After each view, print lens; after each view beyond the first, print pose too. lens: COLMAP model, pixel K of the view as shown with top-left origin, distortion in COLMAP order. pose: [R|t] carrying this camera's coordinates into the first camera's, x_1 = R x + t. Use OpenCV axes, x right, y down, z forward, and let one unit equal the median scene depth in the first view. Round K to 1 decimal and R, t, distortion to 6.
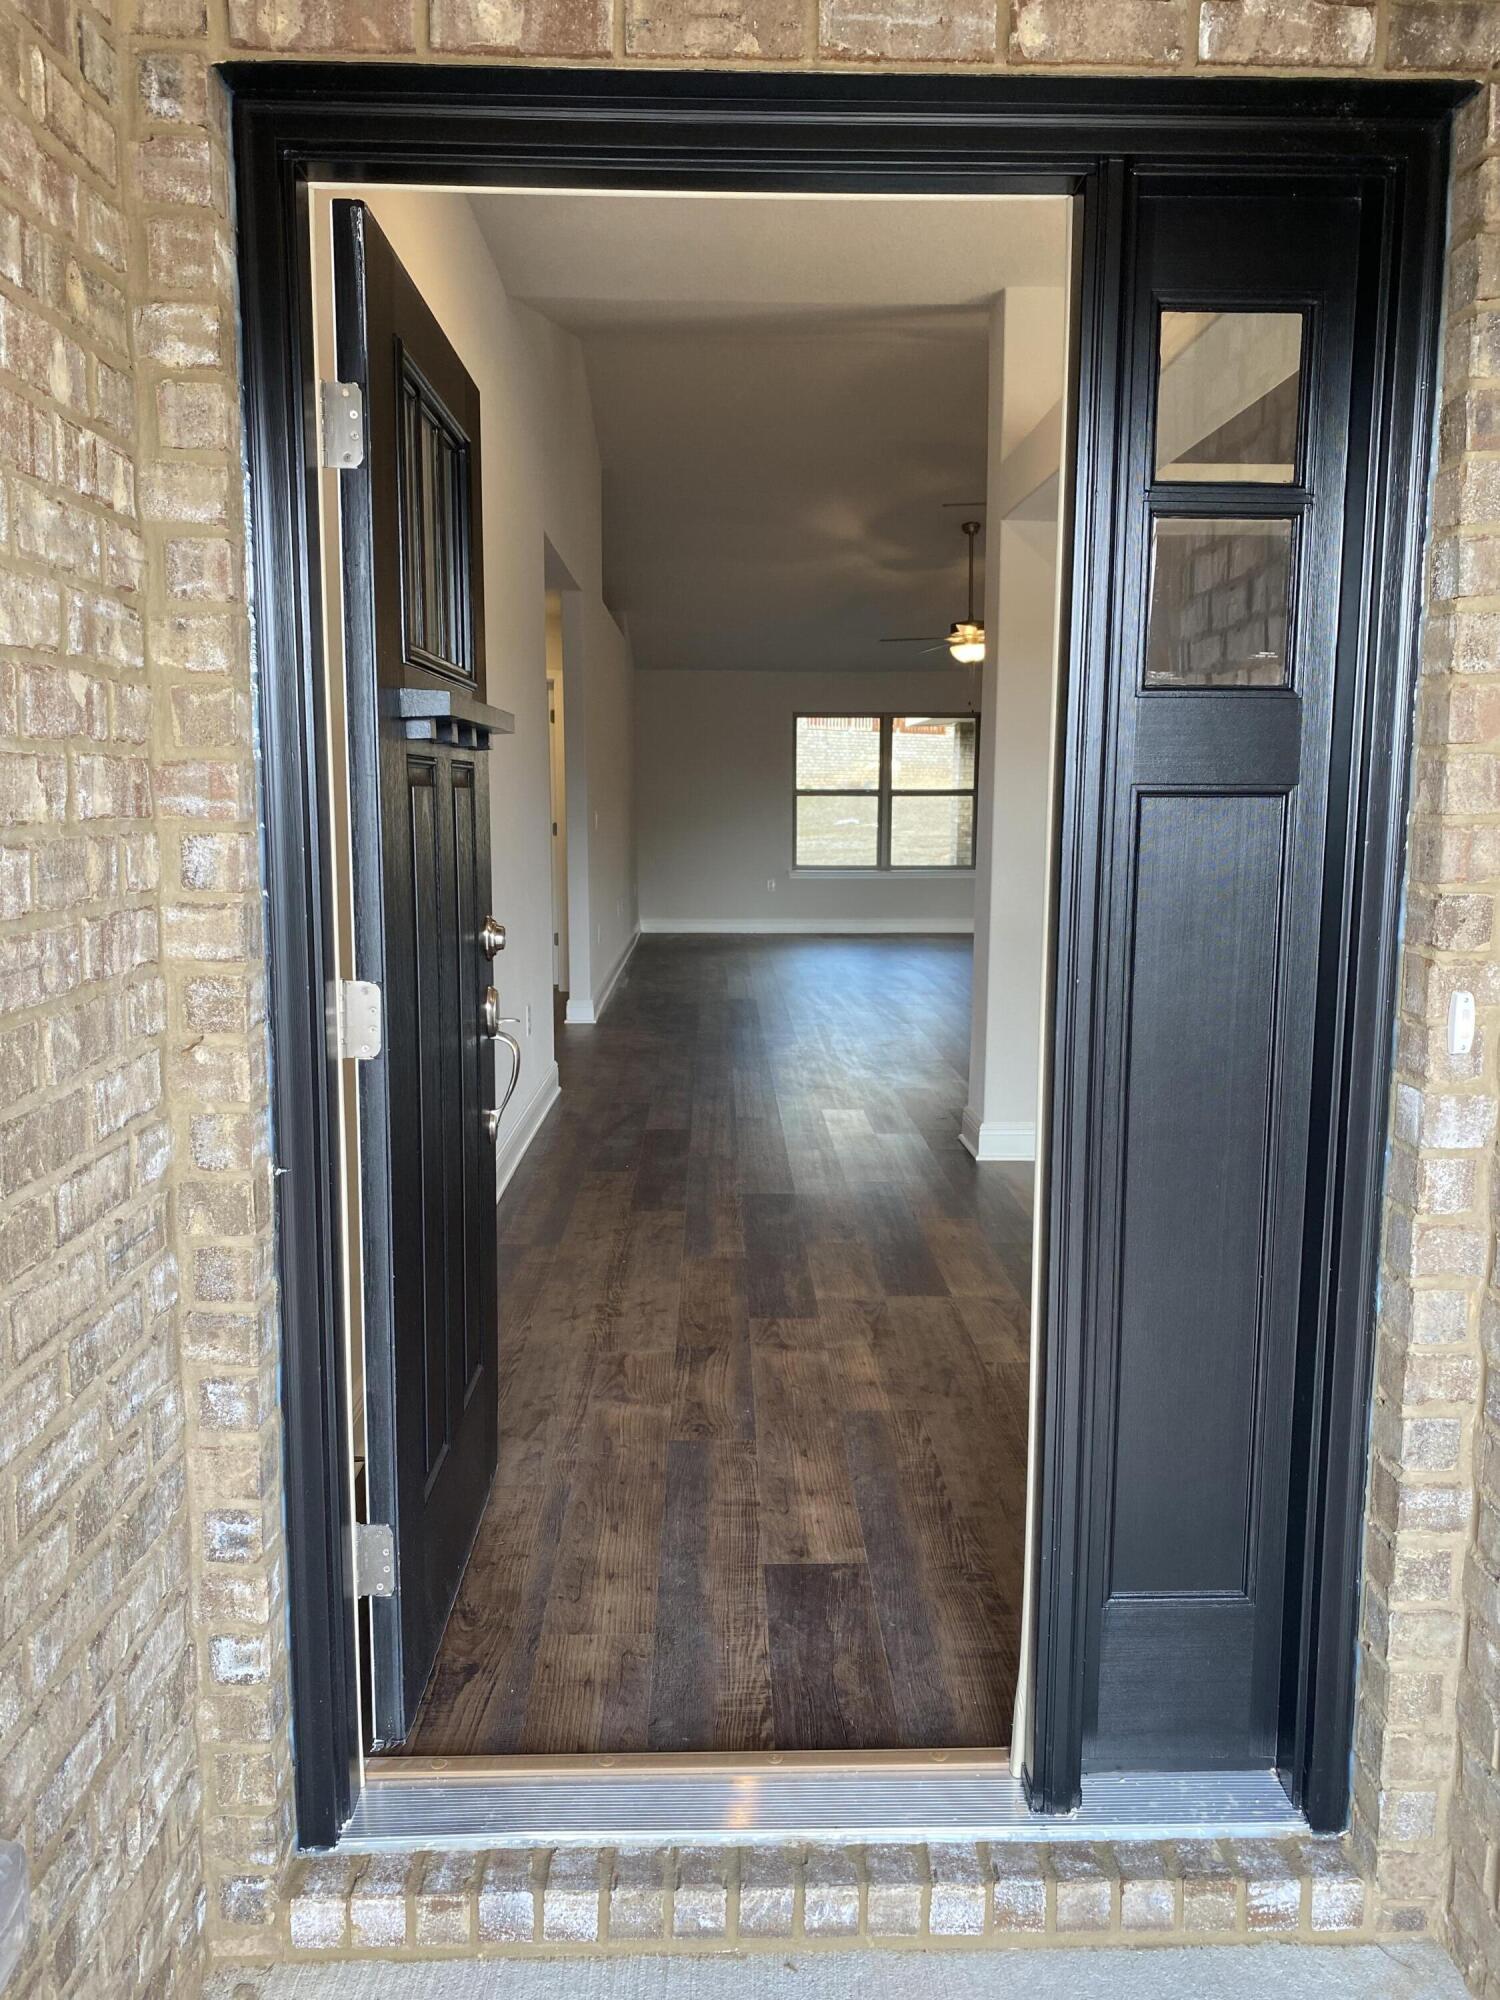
lens RADIAL K [[1522.7, 0, 752.3], [0, 1522.7, 1012.1], [0, 0, 1]] dist [0.056381, -0.065768]
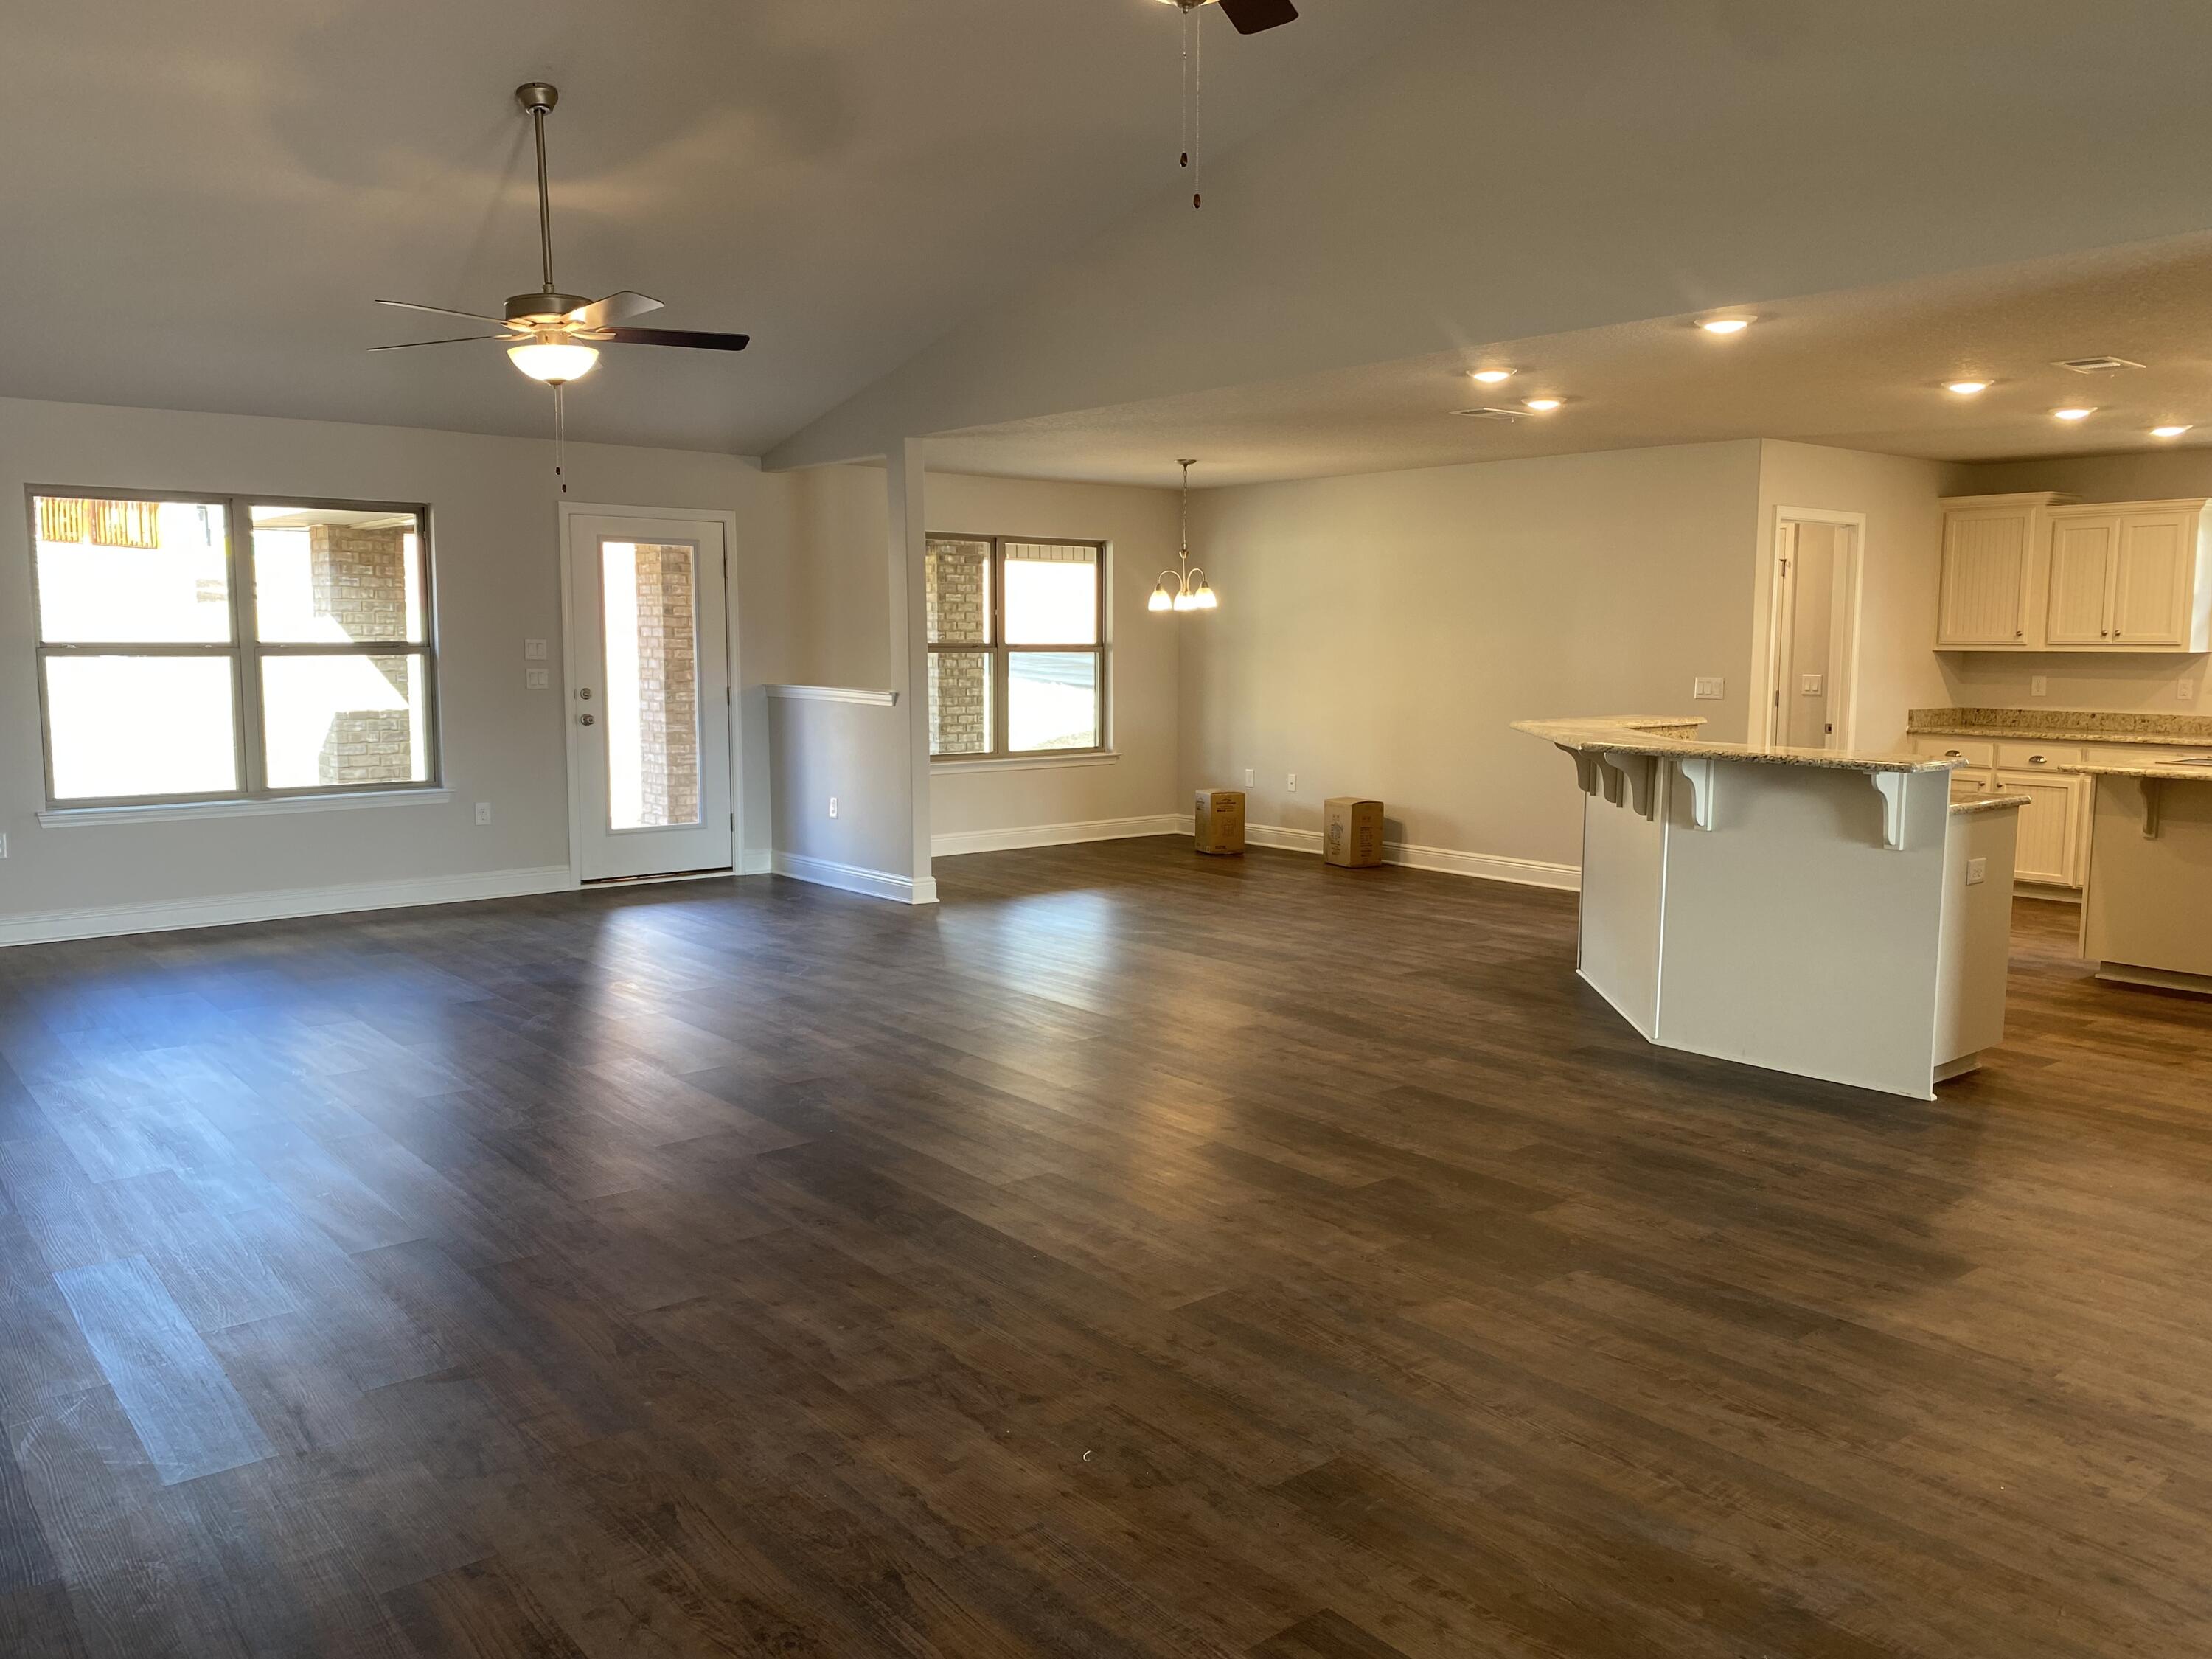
lens RADIAL K [[1684.2, 0, 1104.2], [0, 1684.2, 819.3], [0, 0, 1]] dist [0.056381, -0.065768]
pose [[0.790106, -0.061945, 0.609832, -0.049151], [0.081408, 0.996672, -0.004235, -0.078676], [-0.607540, 0.052992, 0.792519, 0.482543]]
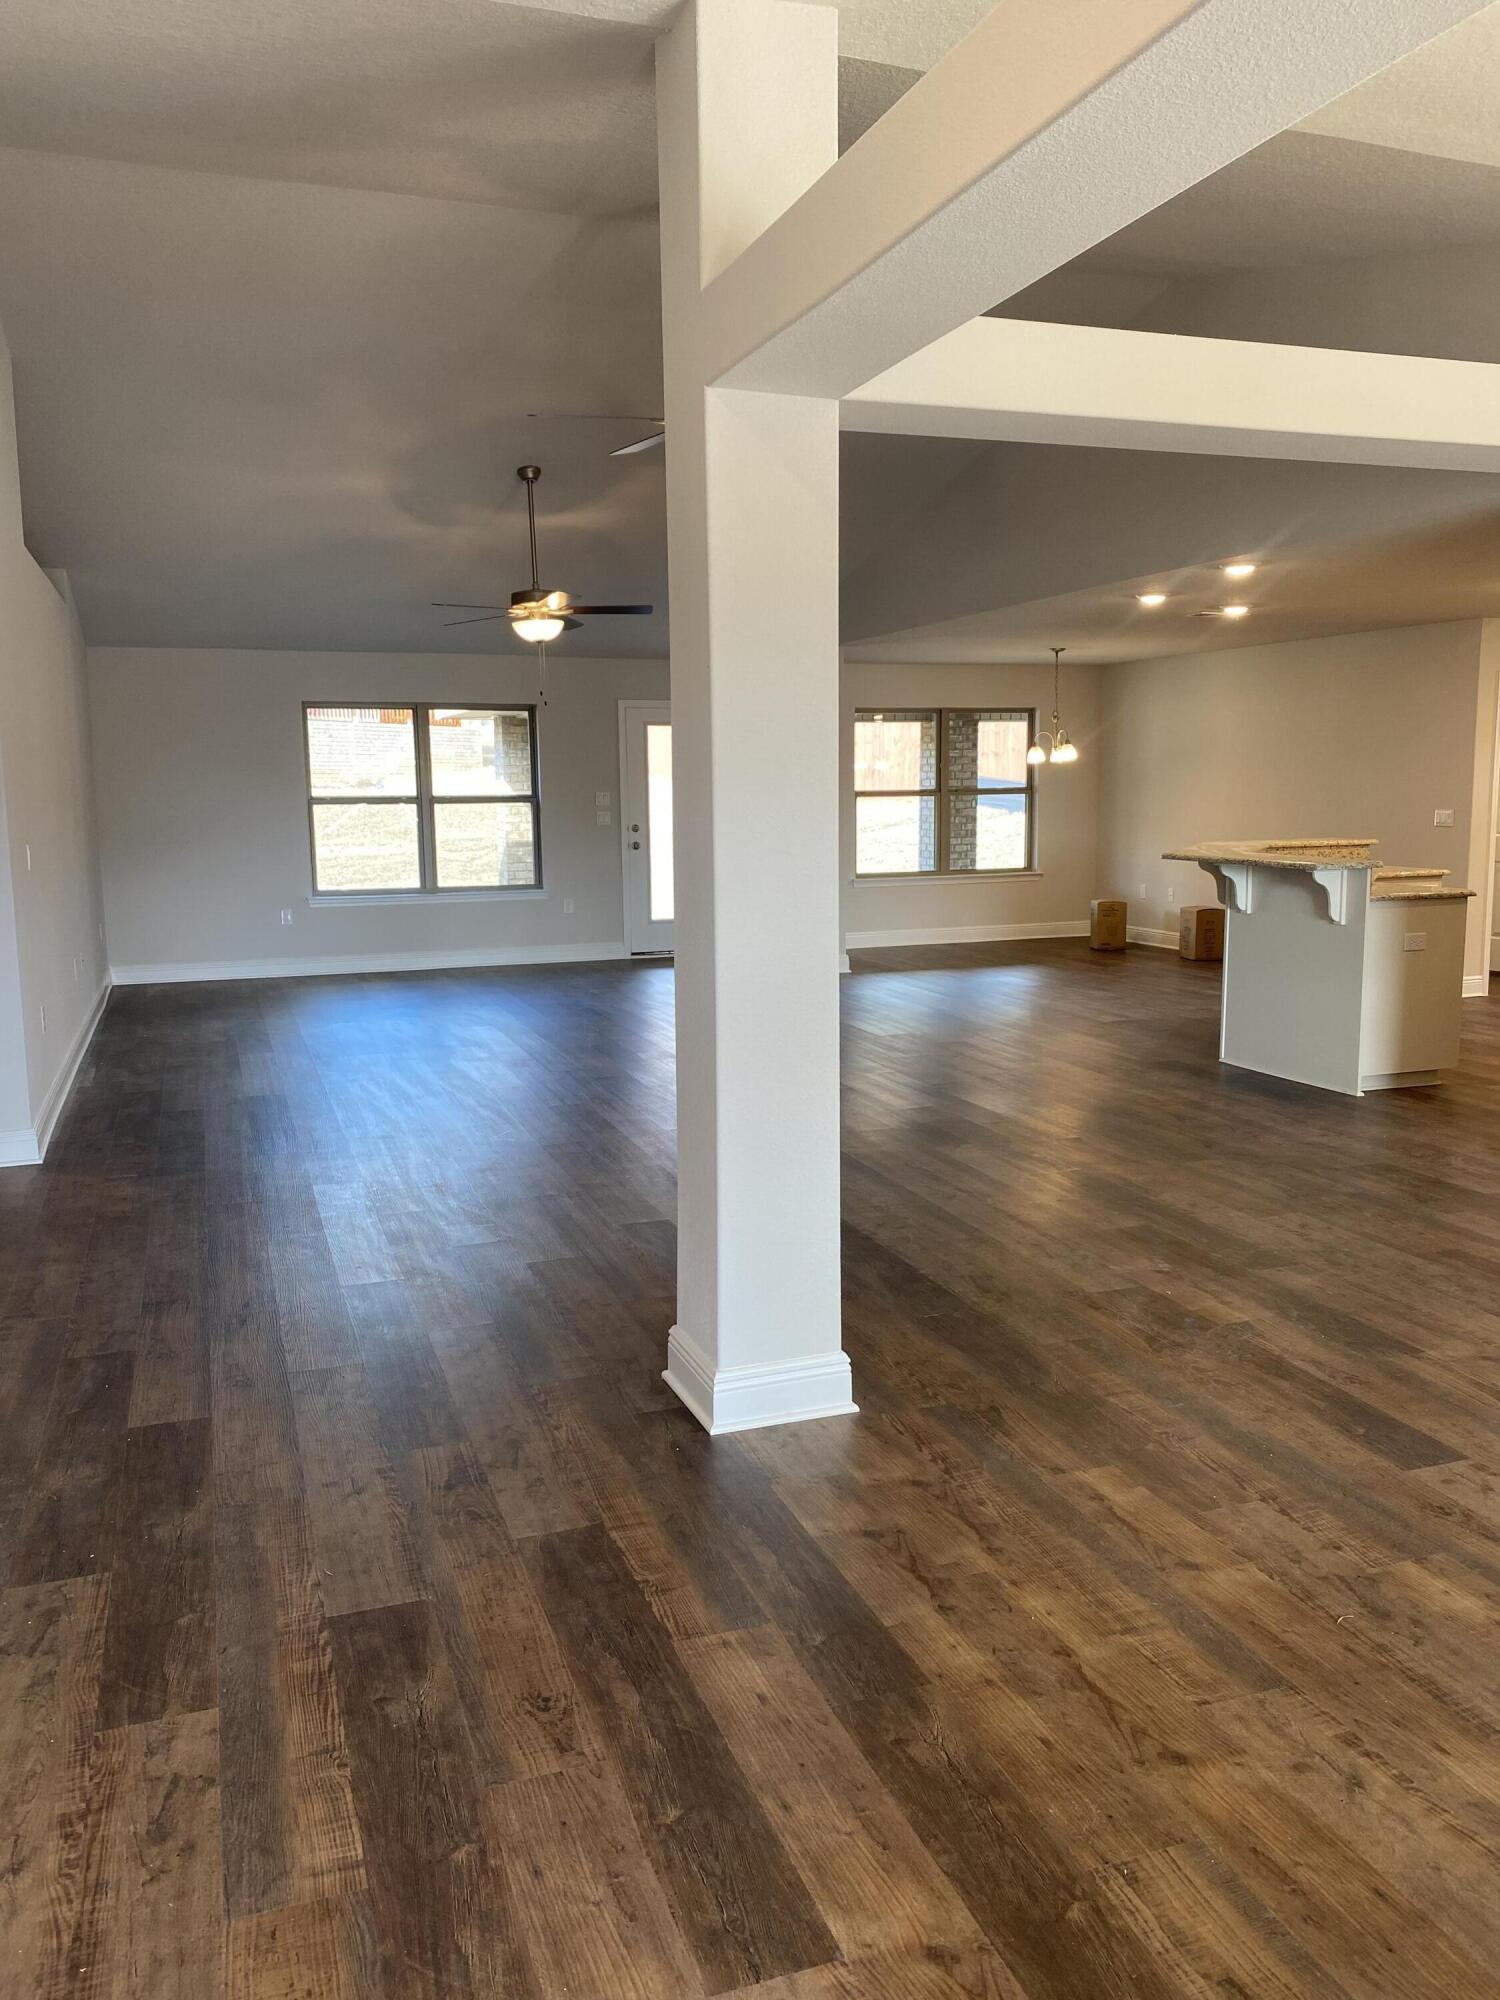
lens RADIAL K [[1522.7, 0, 763.1], [0, 1522.7, 997.4], [0, 0, 1]] dist [0.056381, -0.065768]
pose [[0.946903, -0.054138, 0.316927, -0.009811], [0.055253, 0.998457, 0.005477, -0.041276], [-0.316735, 0.012325, 0.948434, 0.206801]]
